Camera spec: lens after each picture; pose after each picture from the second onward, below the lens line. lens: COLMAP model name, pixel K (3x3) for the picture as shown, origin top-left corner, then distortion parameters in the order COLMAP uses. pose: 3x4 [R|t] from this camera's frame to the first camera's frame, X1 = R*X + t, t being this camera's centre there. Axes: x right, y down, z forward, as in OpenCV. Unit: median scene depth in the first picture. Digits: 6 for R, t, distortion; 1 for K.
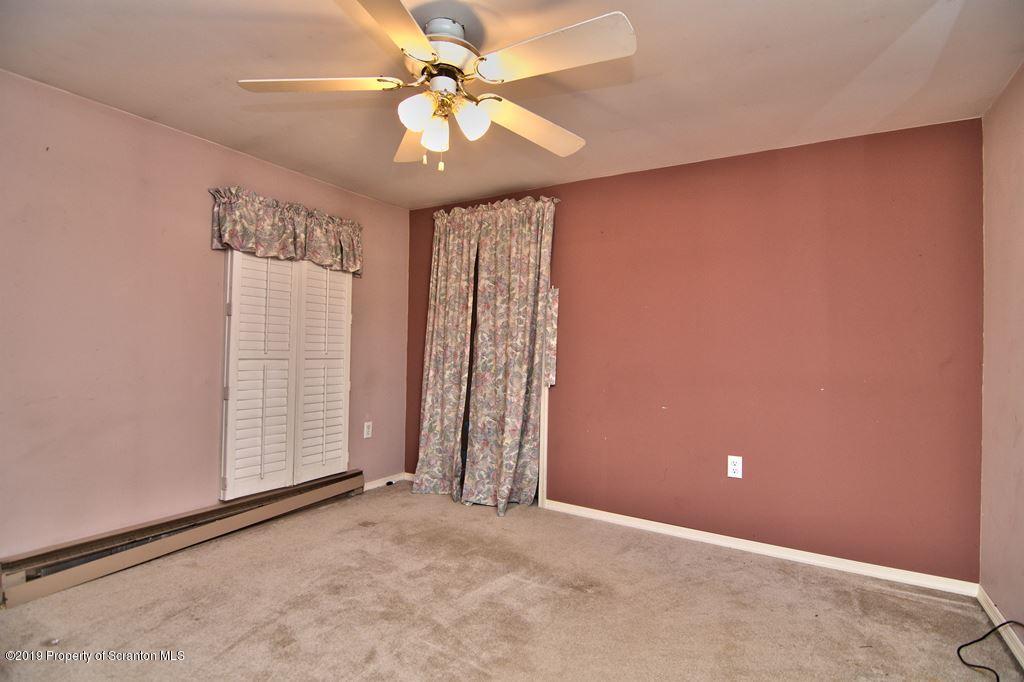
lens RADIAL K [[491.3, 0, 513.5], [0, 491.3, 343.3], [0, 0, 1]] dist [-0.005996, -0.009175]
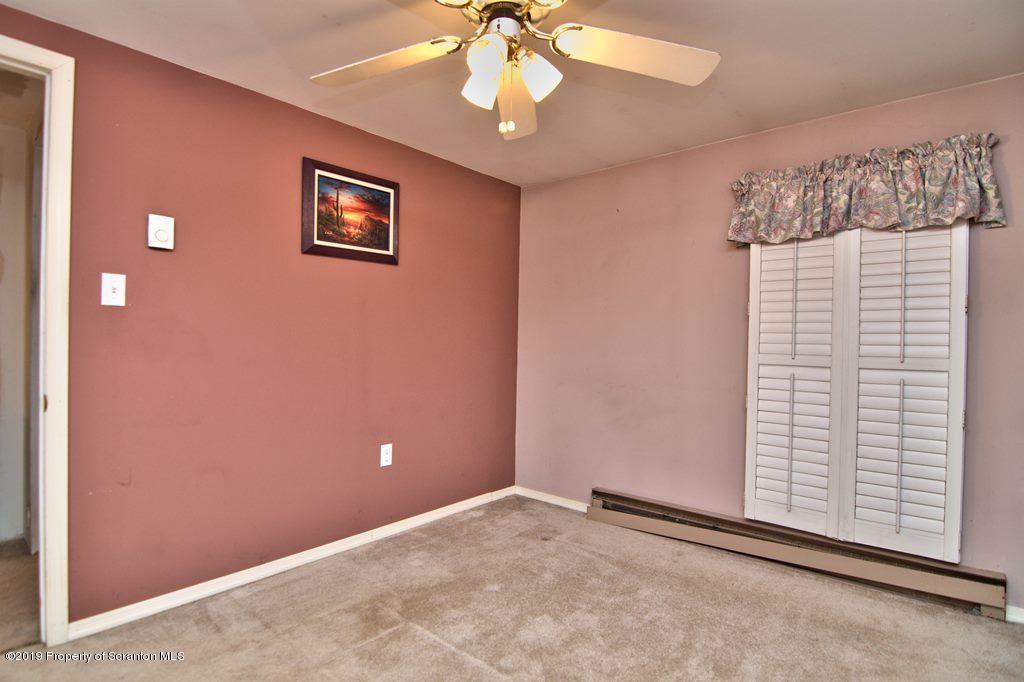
lens RADIAL K [[514.5, 0, 517.1], [0, 514.5, 344.1], [0, 0, 1]] dist [-0.022866, -0.000856]
pose [[-0.162654, -0.015389, -0.986563, 0.399405], [-0.004240, 0.999880, -0.014898, 0.009900], [0.986674, 0.001759, -0.162700, 0.668341]]
